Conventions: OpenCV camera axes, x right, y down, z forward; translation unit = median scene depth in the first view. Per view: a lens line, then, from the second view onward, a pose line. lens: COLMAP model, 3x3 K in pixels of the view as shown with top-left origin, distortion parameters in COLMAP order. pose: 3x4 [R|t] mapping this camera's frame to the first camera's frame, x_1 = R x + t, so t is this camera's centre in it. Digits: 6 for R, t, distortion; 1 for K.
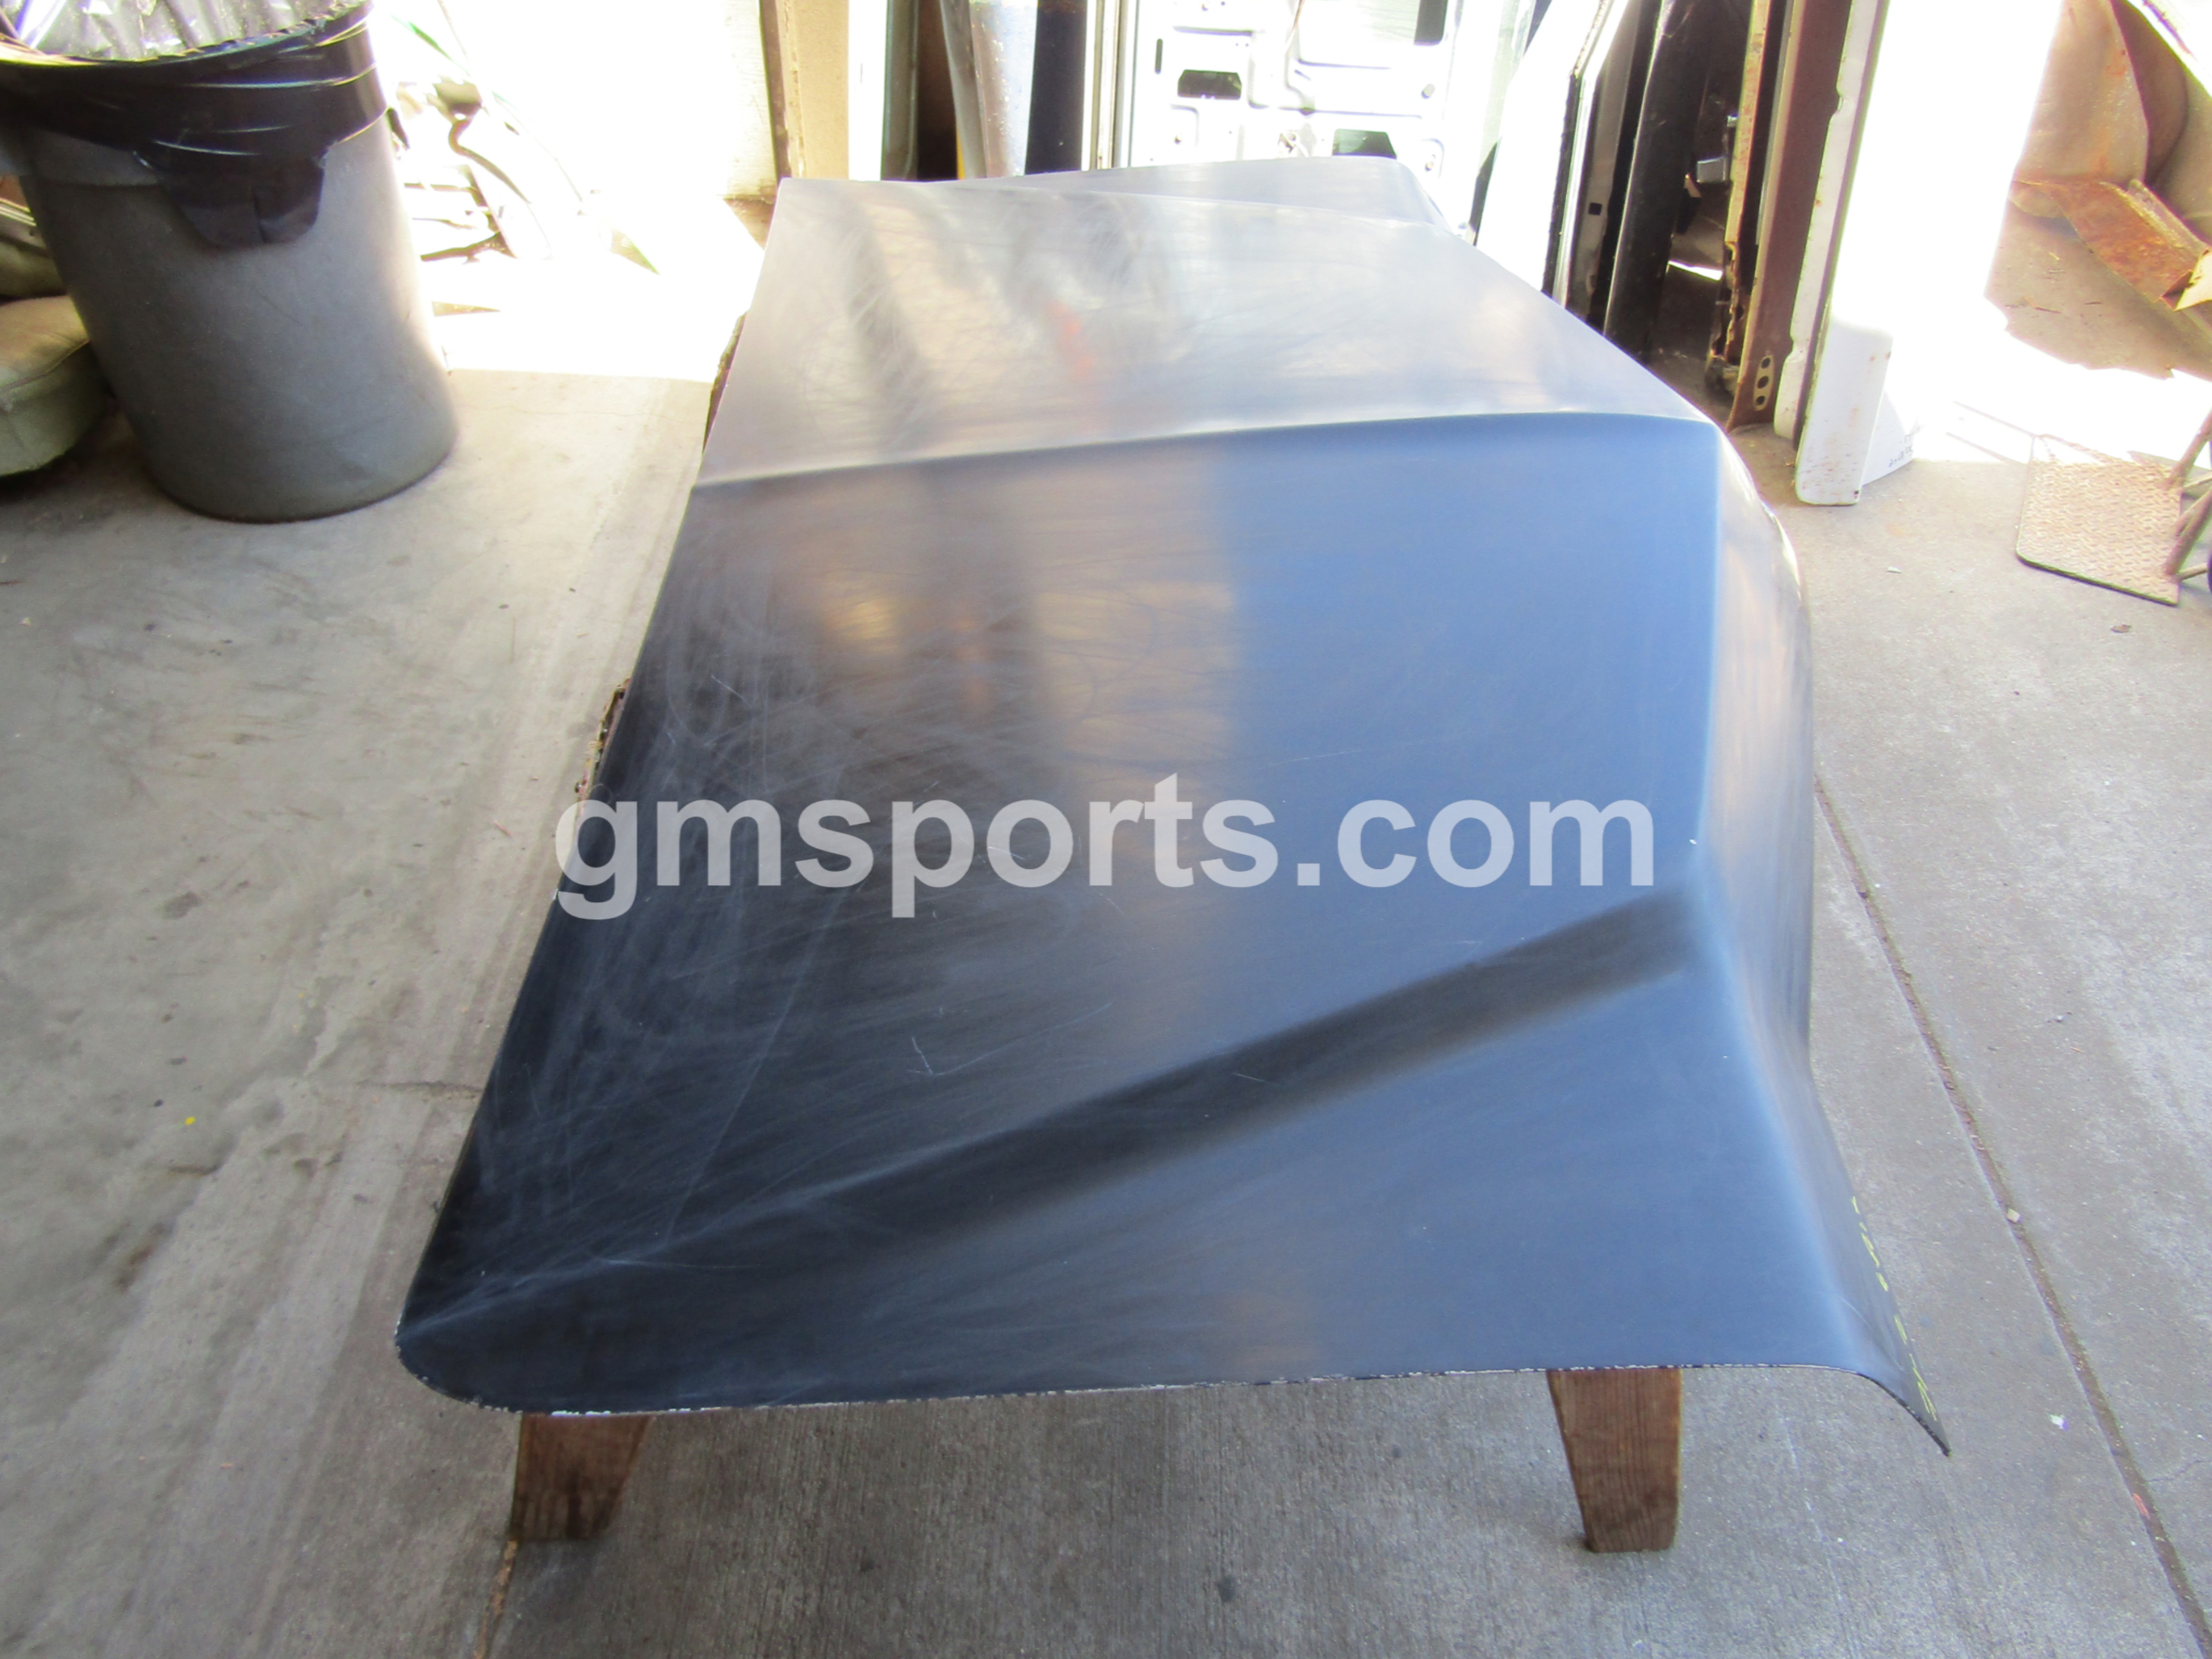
lens RADIAL K [[1608.5, 0, 1108.3], [0, 1608.5, 810.4], [0, 0, 1]] dist [0.003963, -0.006626]
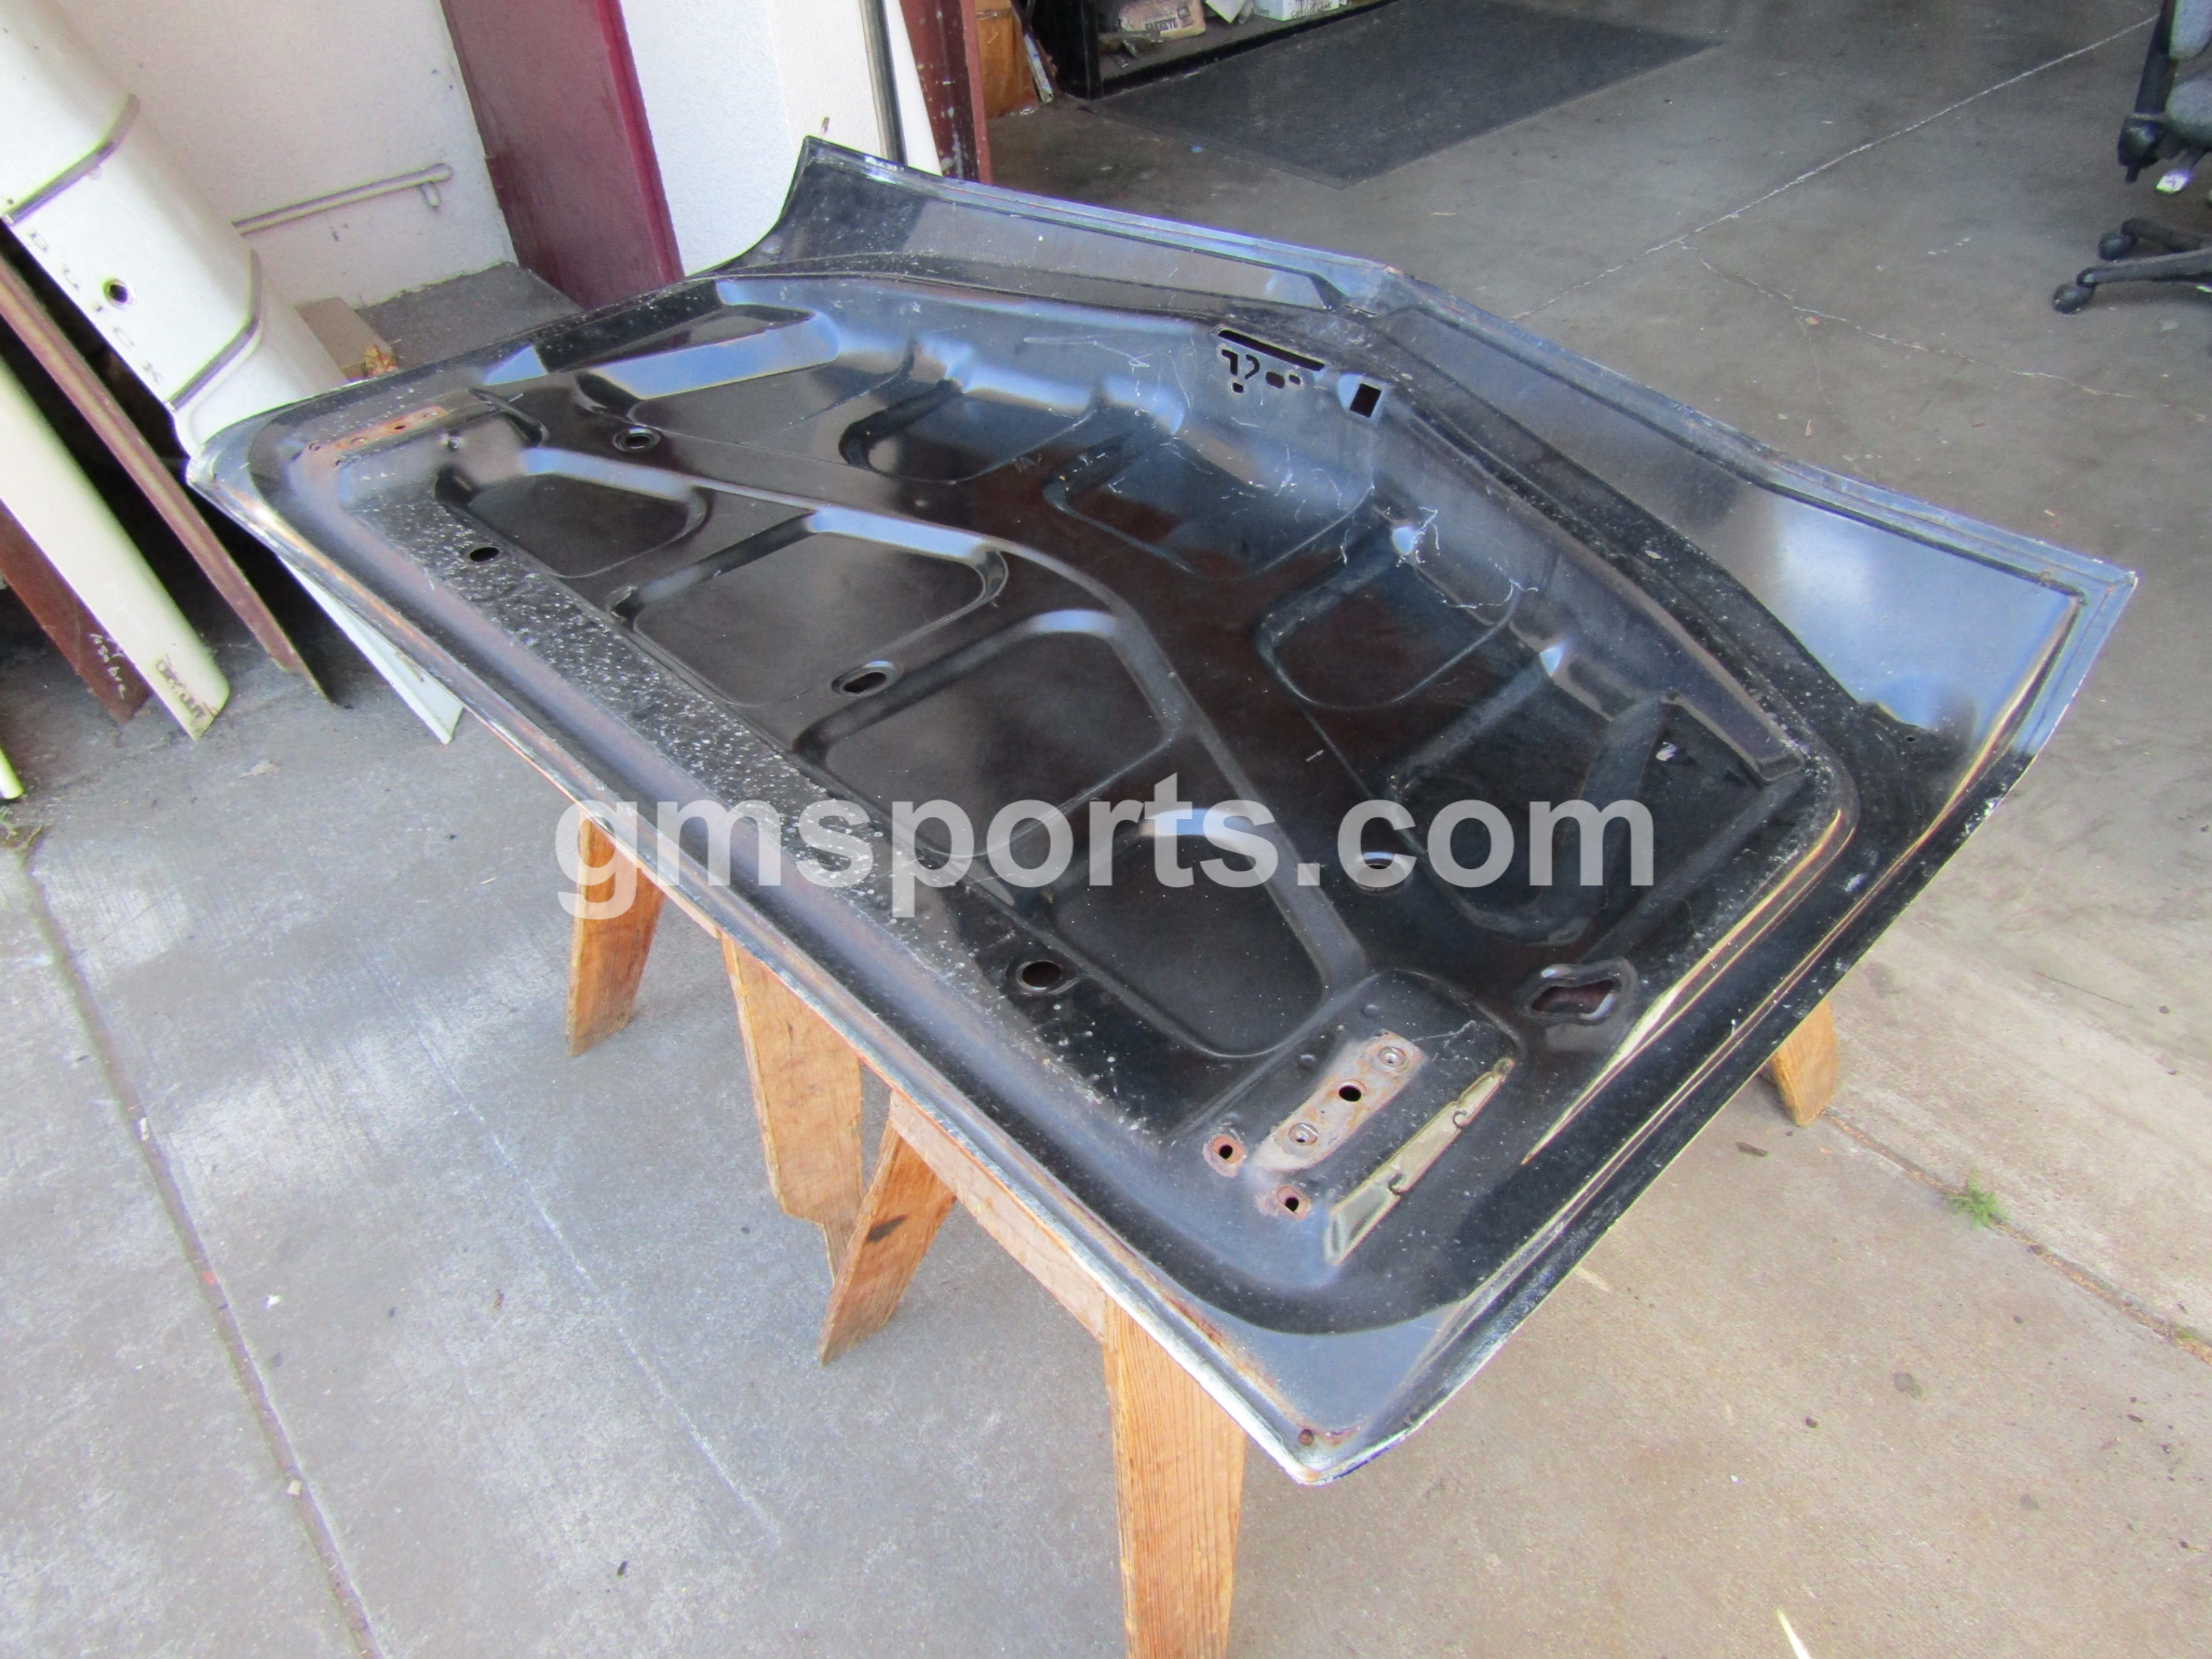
lens RADIAL K [[1583.7, 0, 1094.3], [0, 1583.7, 823.3], [0, 0, 1]] dist [0.005799, -0.002955]
pose [[-0.773134, 0.408864, -0.484865, 0.515835], [-0.415357, 0.251341, 0.874246, -0.849829], [0.479314, 0.877302, -0.024495, 0.950170]]
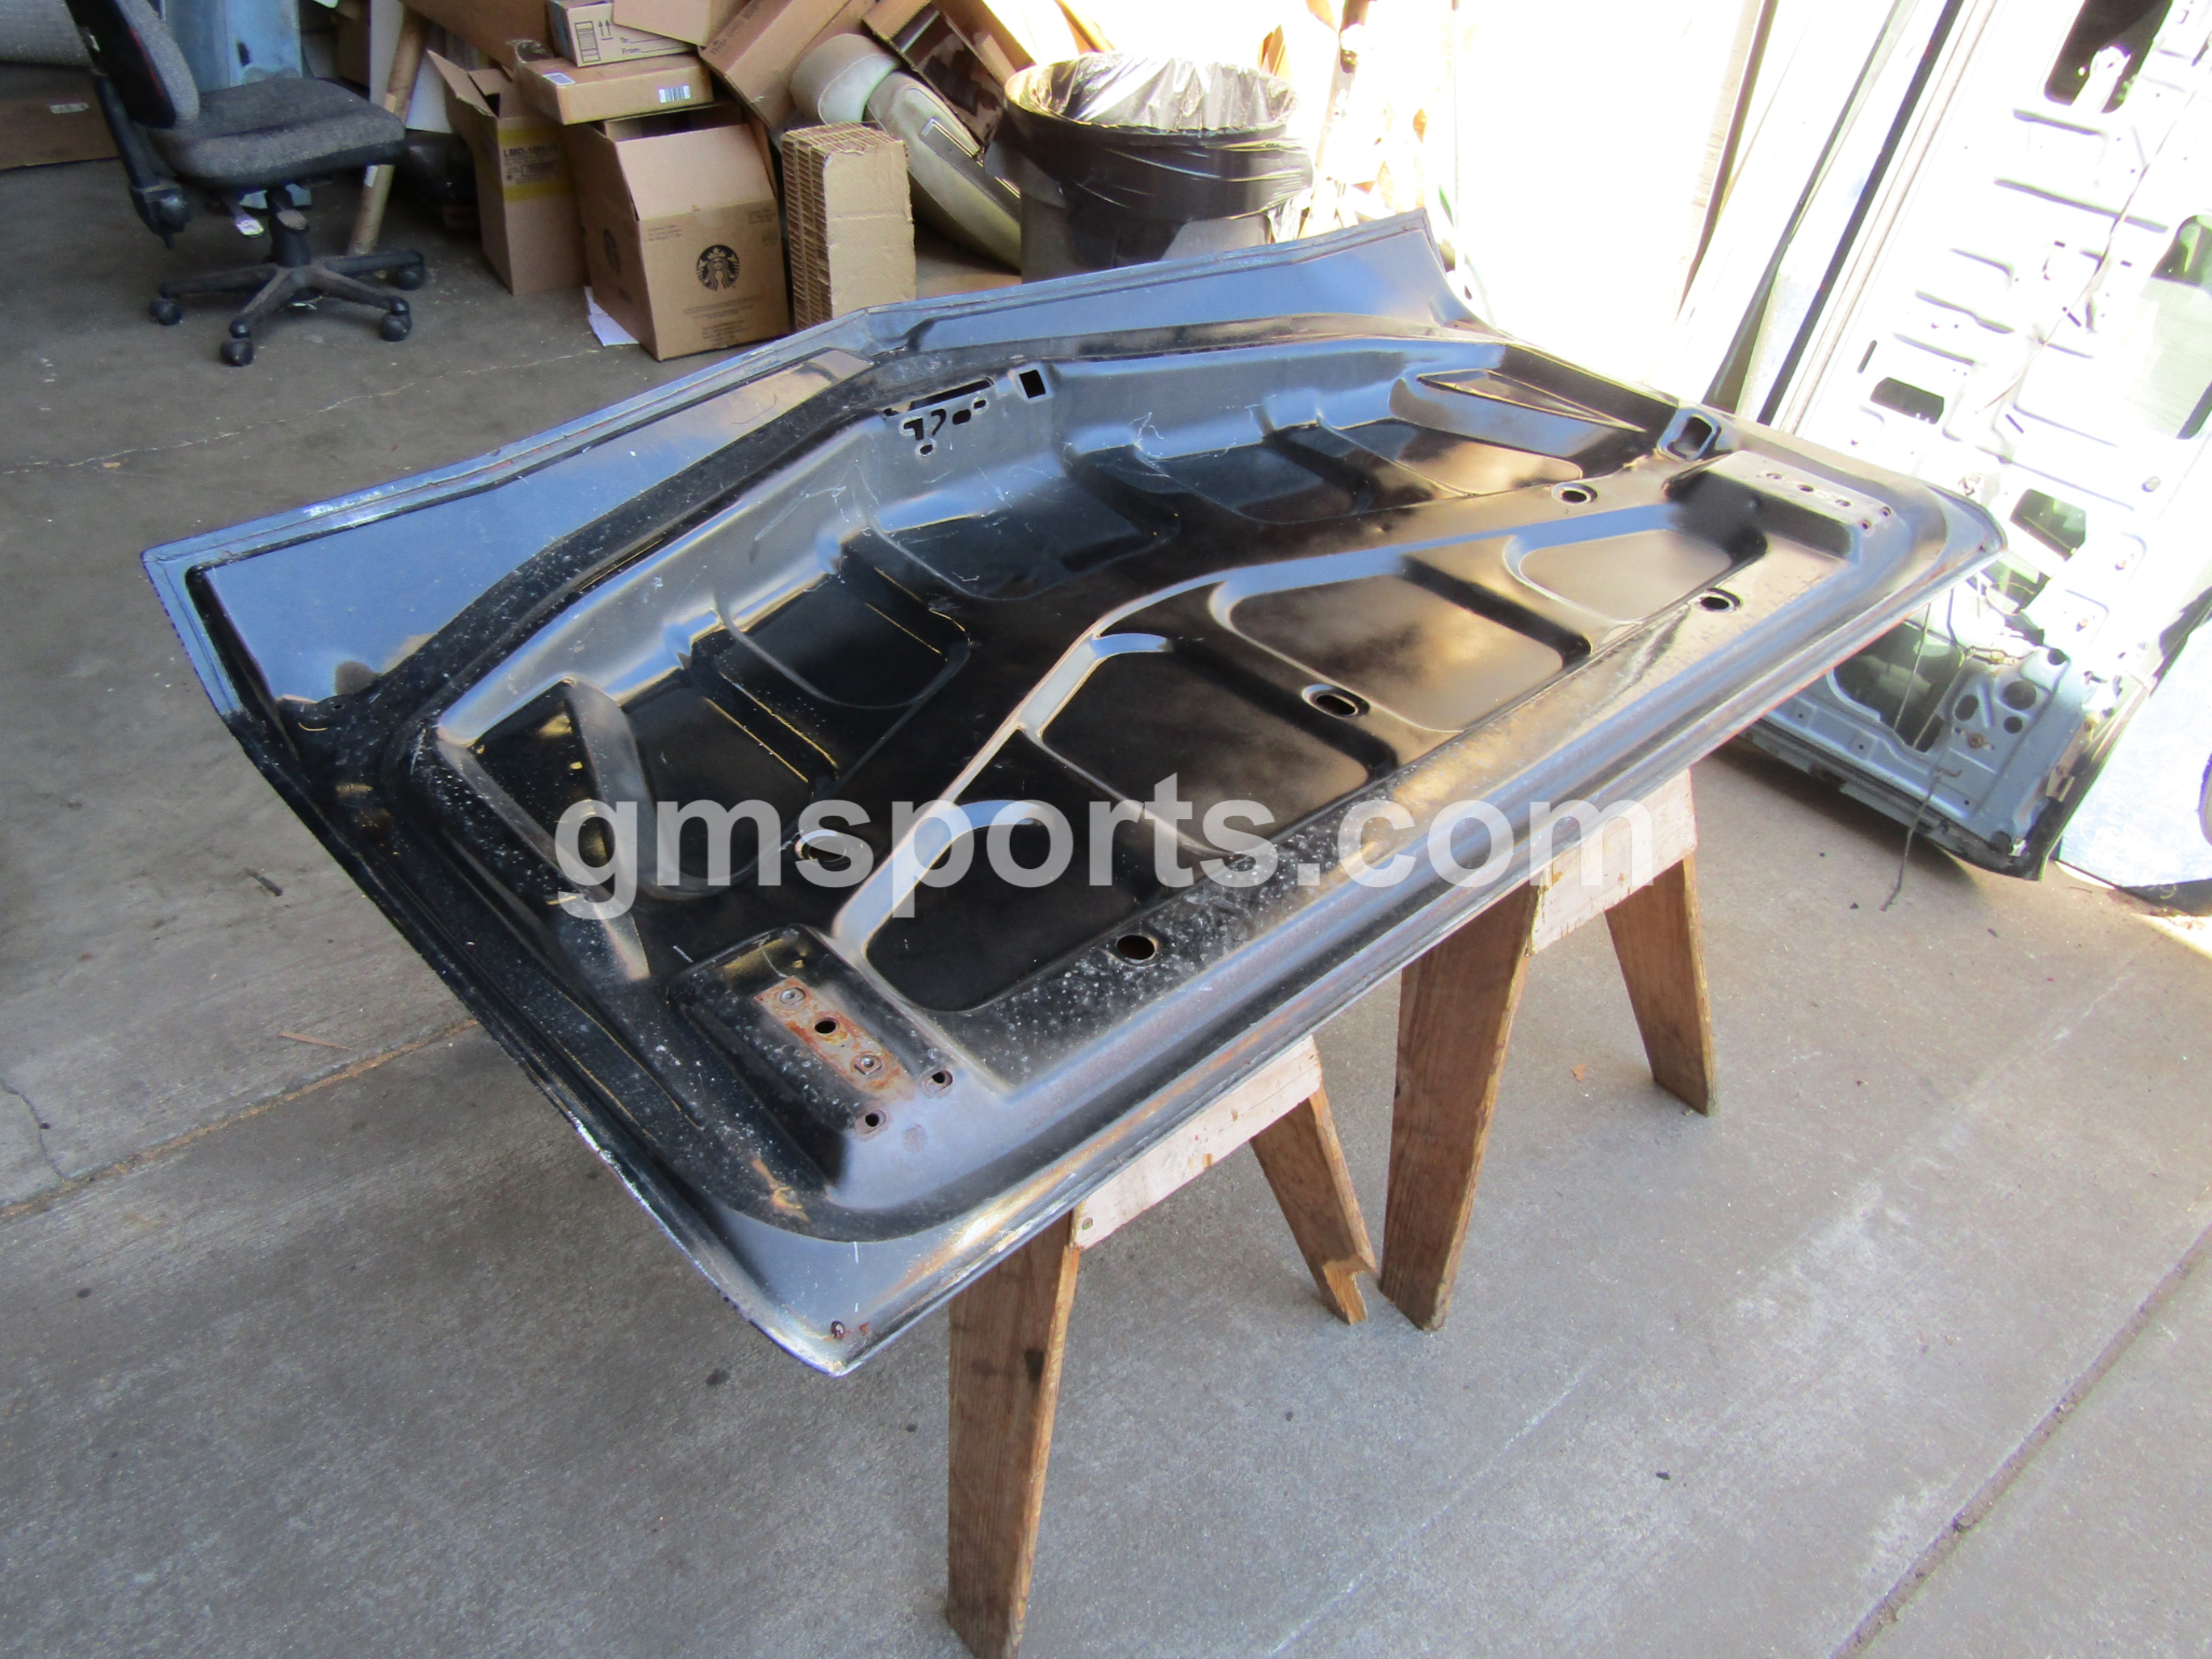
lens RADIAL K [[1567.9, 0, 1101.8], [0, 1567.9, 830.4], [0, 0, 1]] dist [-0.002080, -0.008600]
pose [[0.631797, 0.468366, -0.617629, 0.648255], [-0.545737, 0.834623, 0.074664, -0.069818], [0.550458, 0.289891, 0.782917, 0.129679]]
